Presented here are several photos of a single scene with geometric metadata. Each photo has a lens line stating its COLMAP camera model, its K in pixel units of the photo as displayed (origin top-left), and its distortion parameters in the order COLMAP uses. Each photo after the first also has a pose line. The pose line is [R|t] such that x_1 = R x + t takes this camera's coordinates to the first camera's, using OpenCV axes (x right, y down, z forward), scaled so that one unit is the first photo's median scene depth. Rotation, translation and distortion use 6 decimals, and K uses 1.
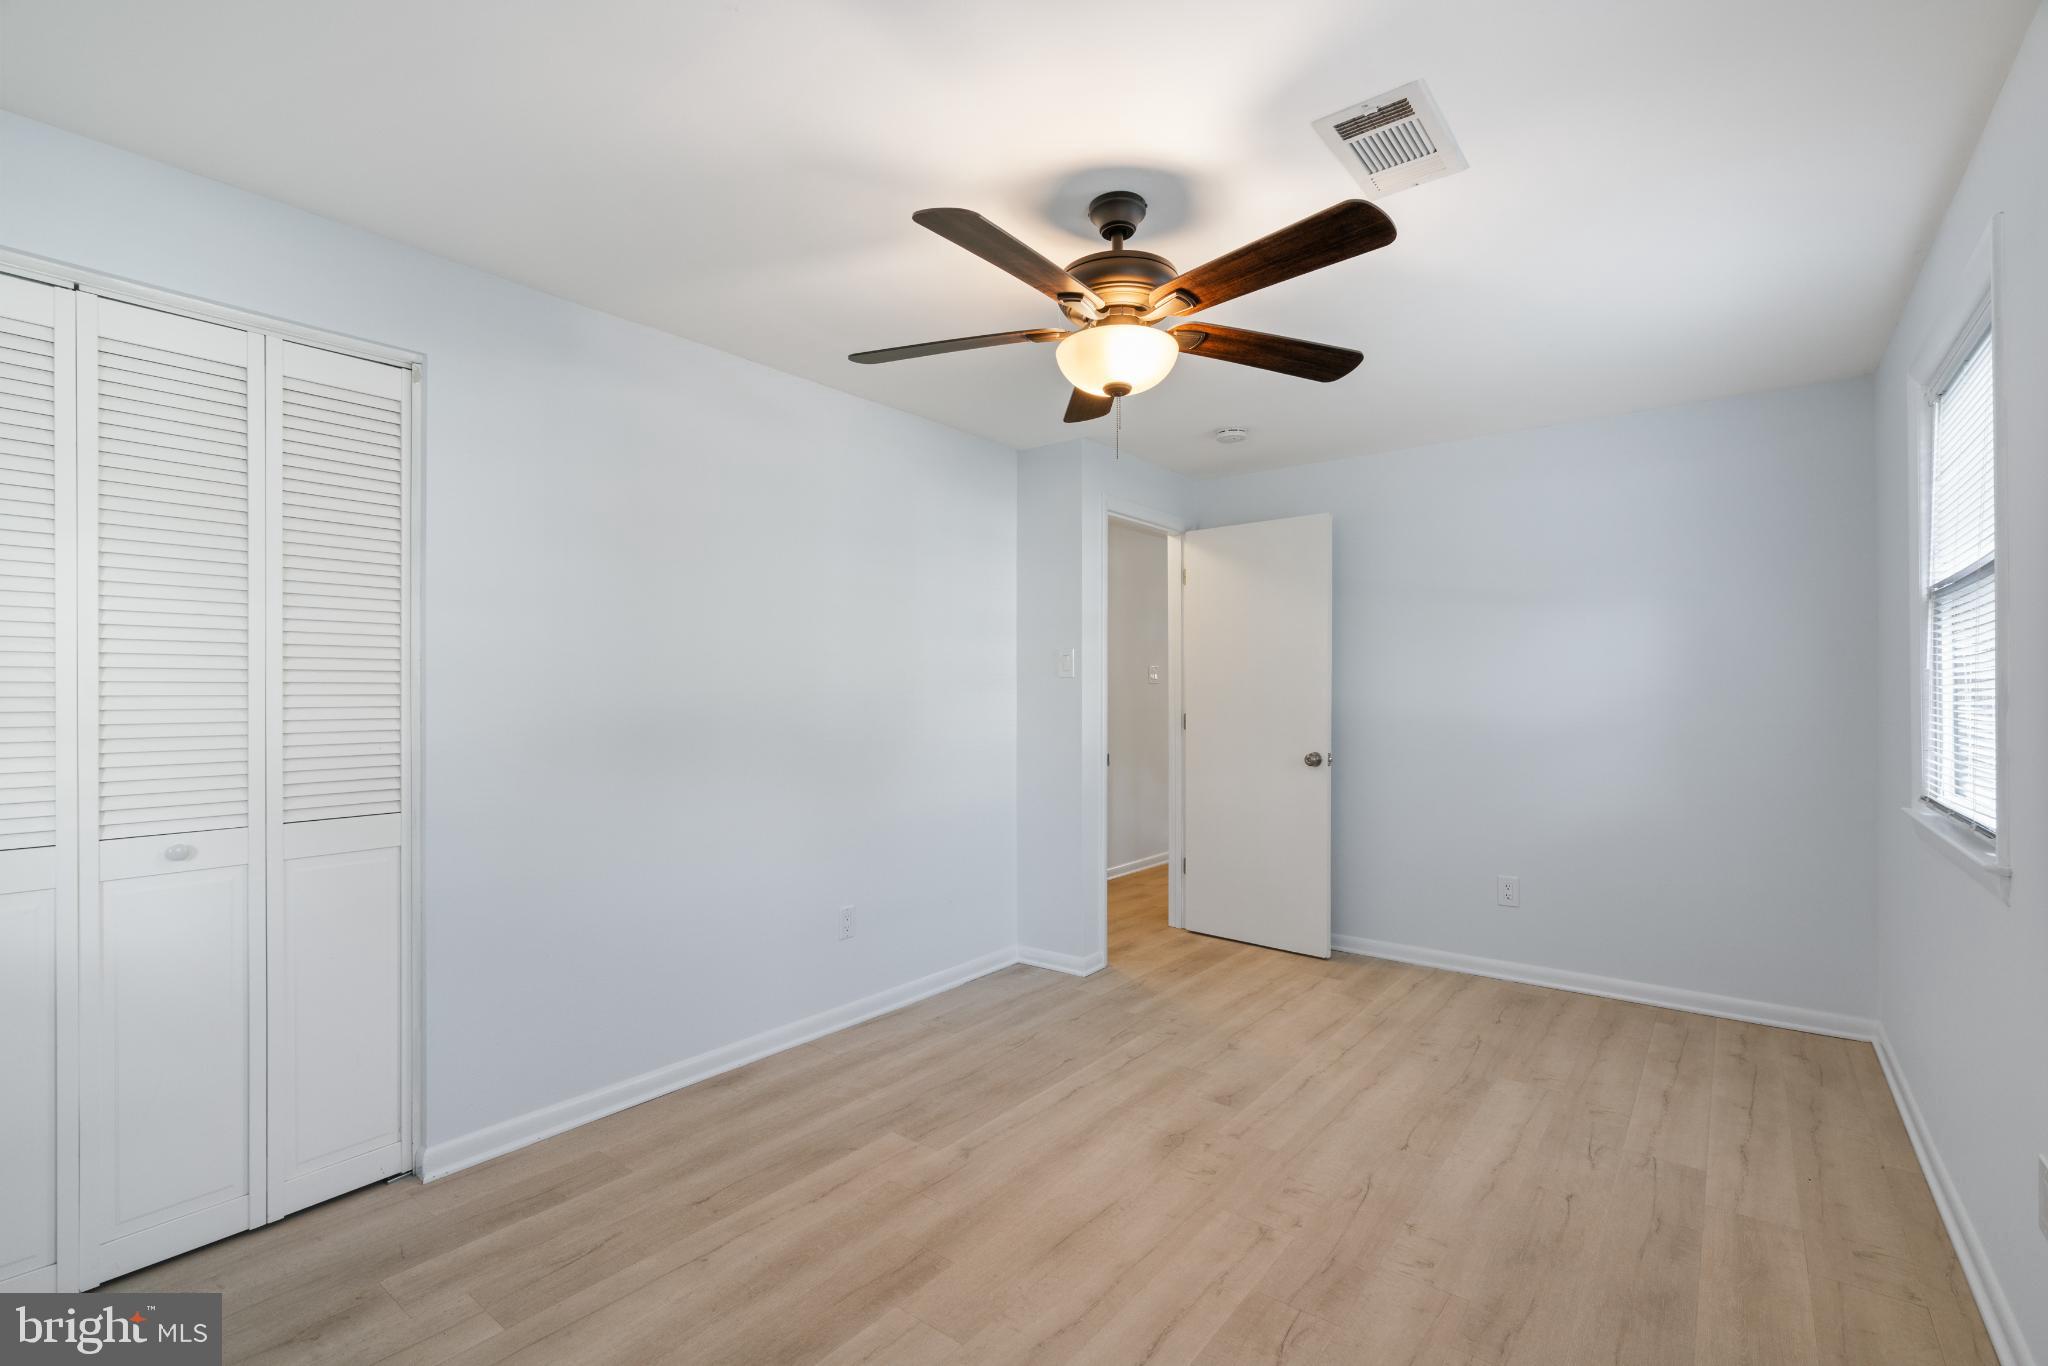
lens RADIAL K [[928.1, 0, 1007.1], [0, 928.1, 691.2], [0, 0, 1]] dist [-0.000476, 0.000530]
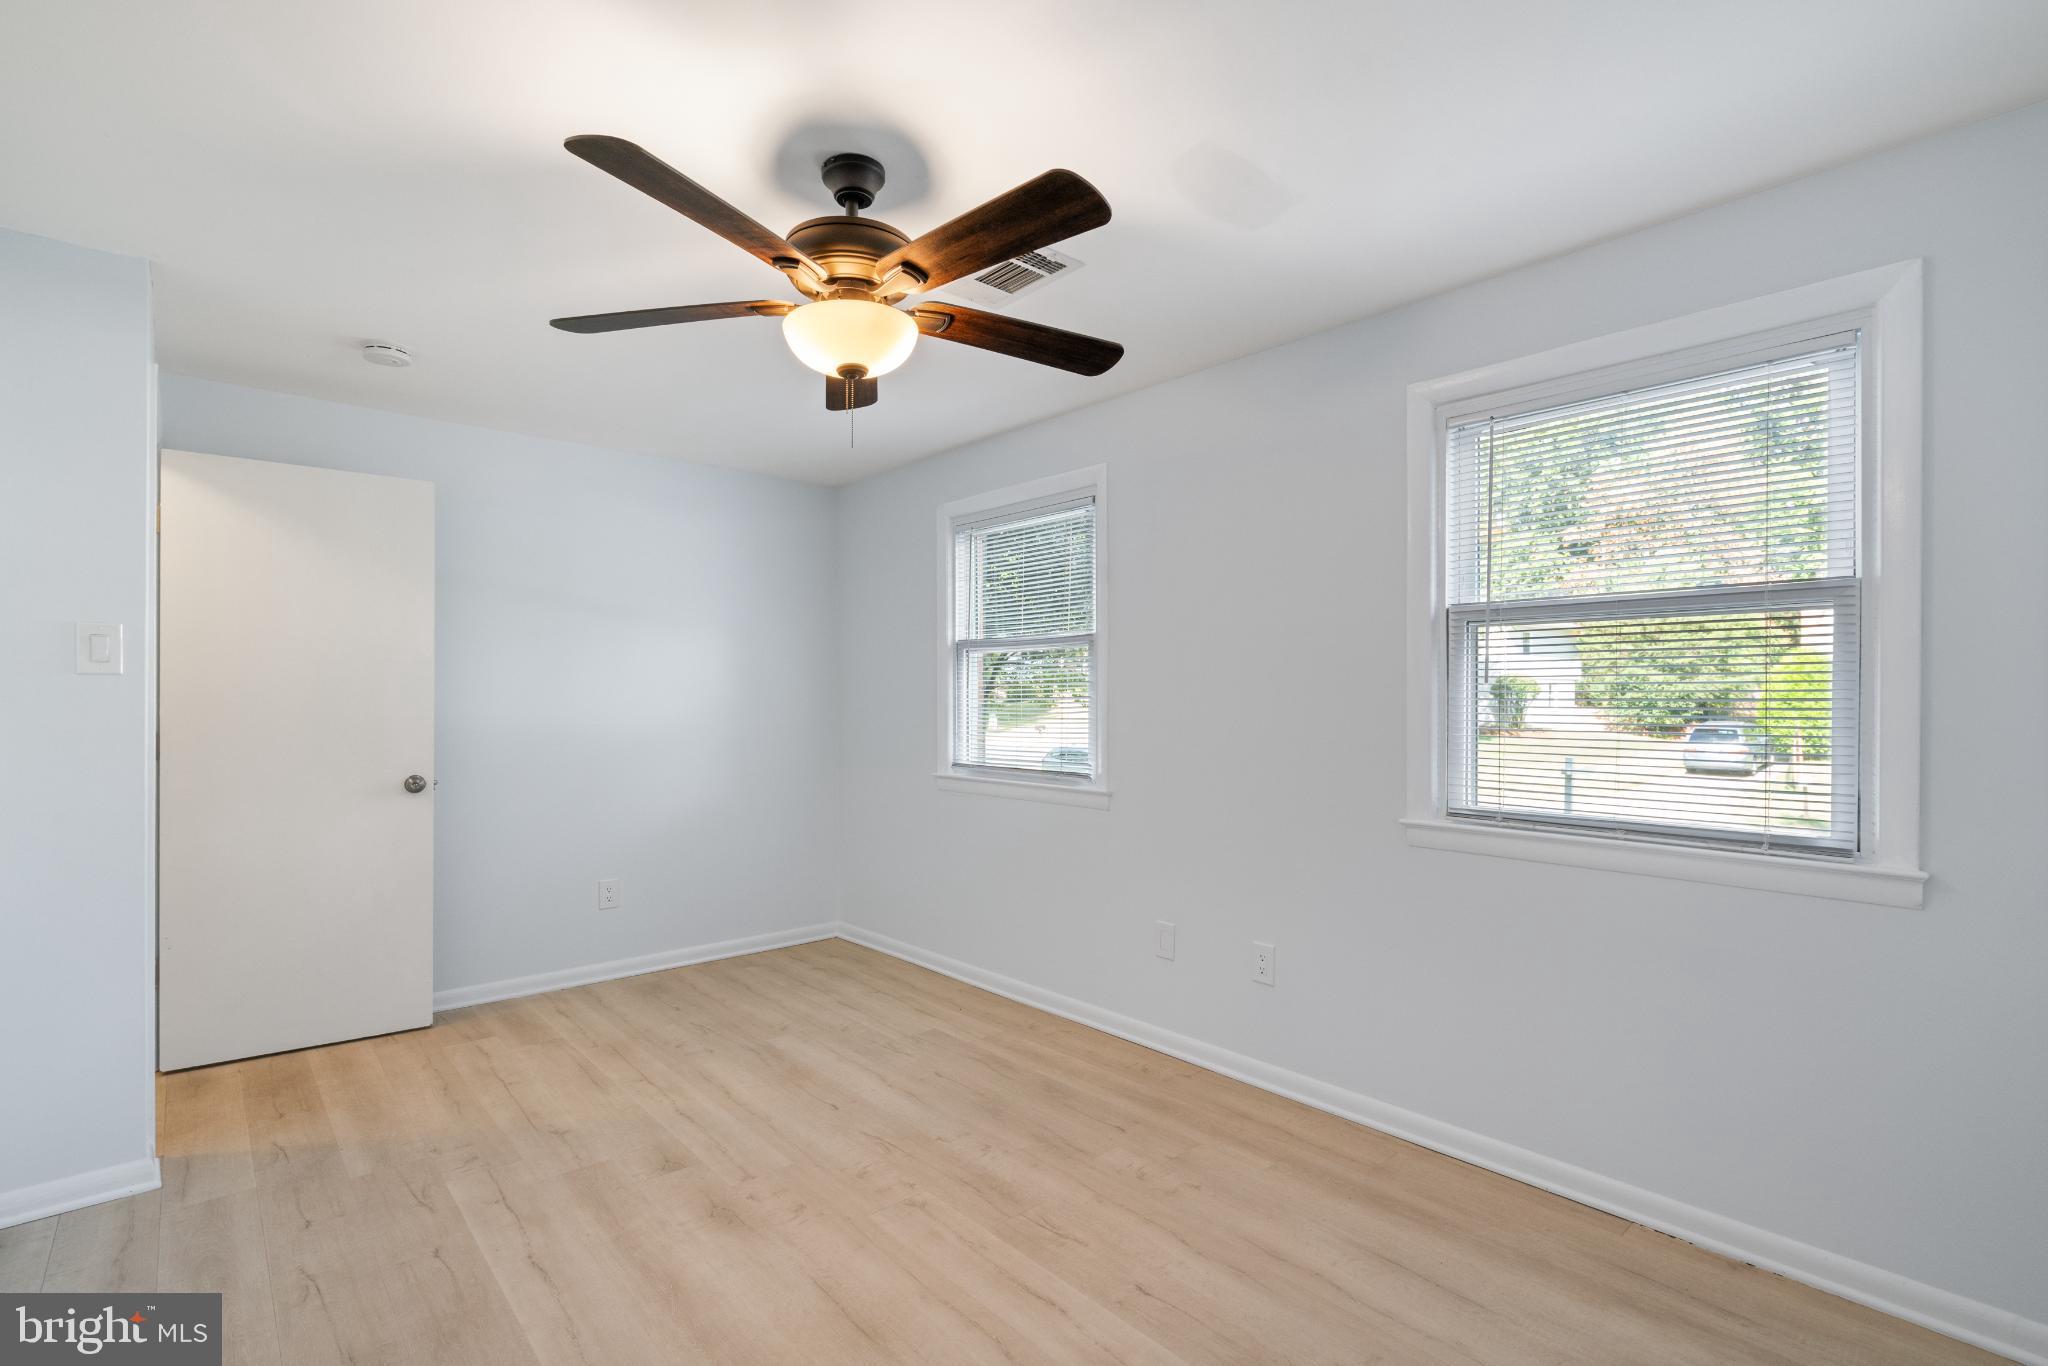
lens RADIAL K [[934.0, 0, 1037.0], [0, 934.0, 703.7], [0, 0, 1]] dist [-0.004337, 0.000614]
pose [[0.157823, -0.001120, 0.987467, -0.565708], [-0.005964, 0.999980, 0.002088, -0.001783], [-0.987449, -0.006219, 0.157813, 0.505671]]
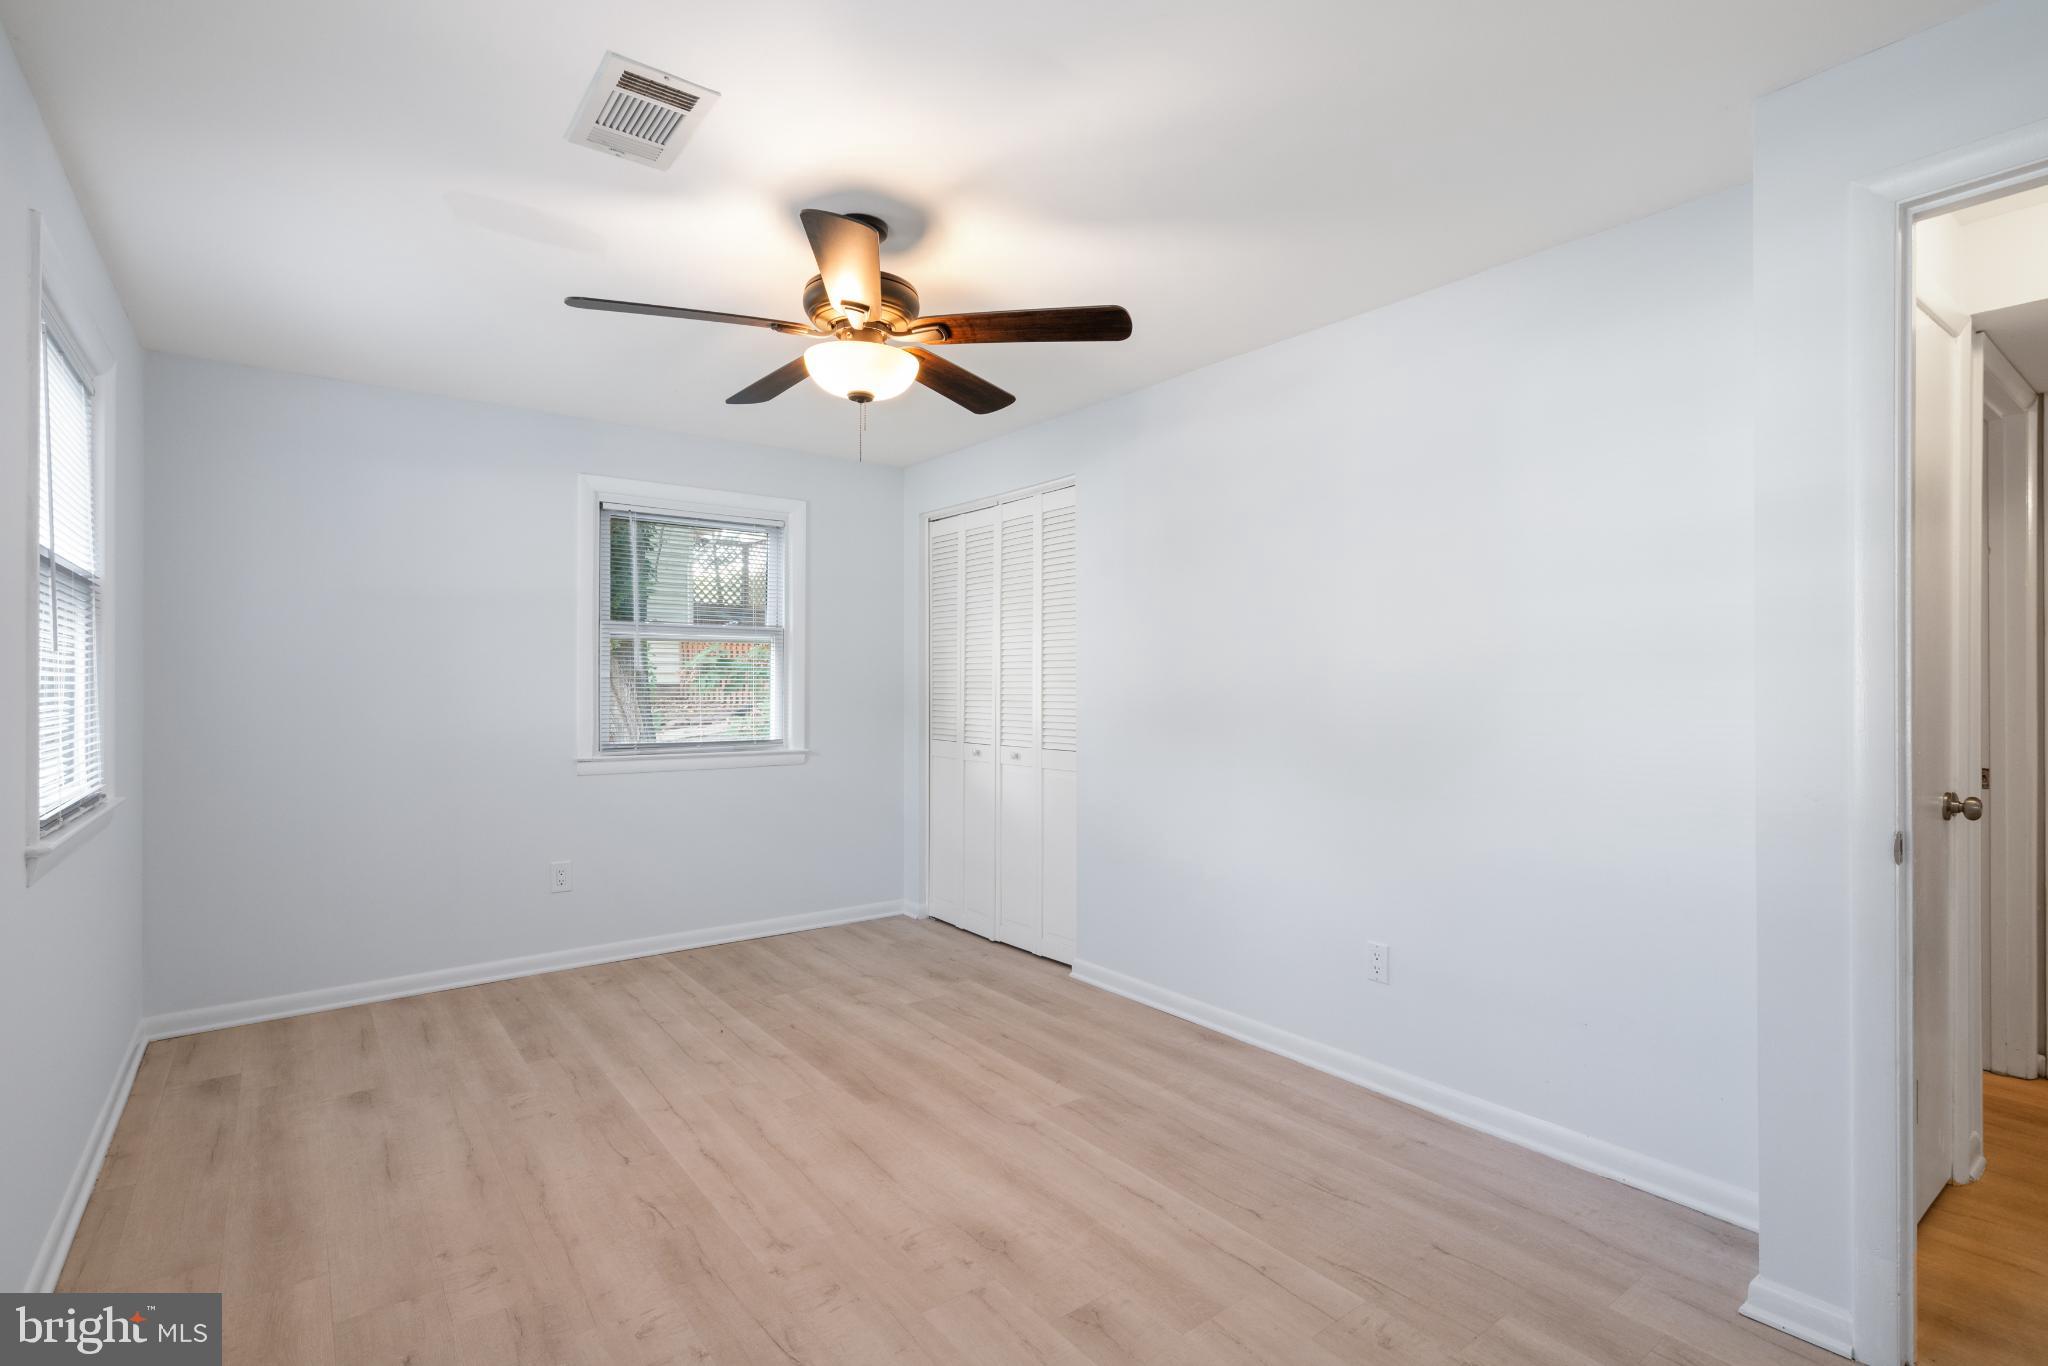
lens RADIAL K [[968.7, 0, 1022.2], [0, 968.7, 688.6], [0, 0, 1]] dist [-0.002361, 0.000174]
pose [[-0.249876, 0.006330, -0.968257, 0.857578], [0.004807, 0.999974, 0.005296, 0.006274], [0.968266, -0.003331, -0.249900, 1.089386]]
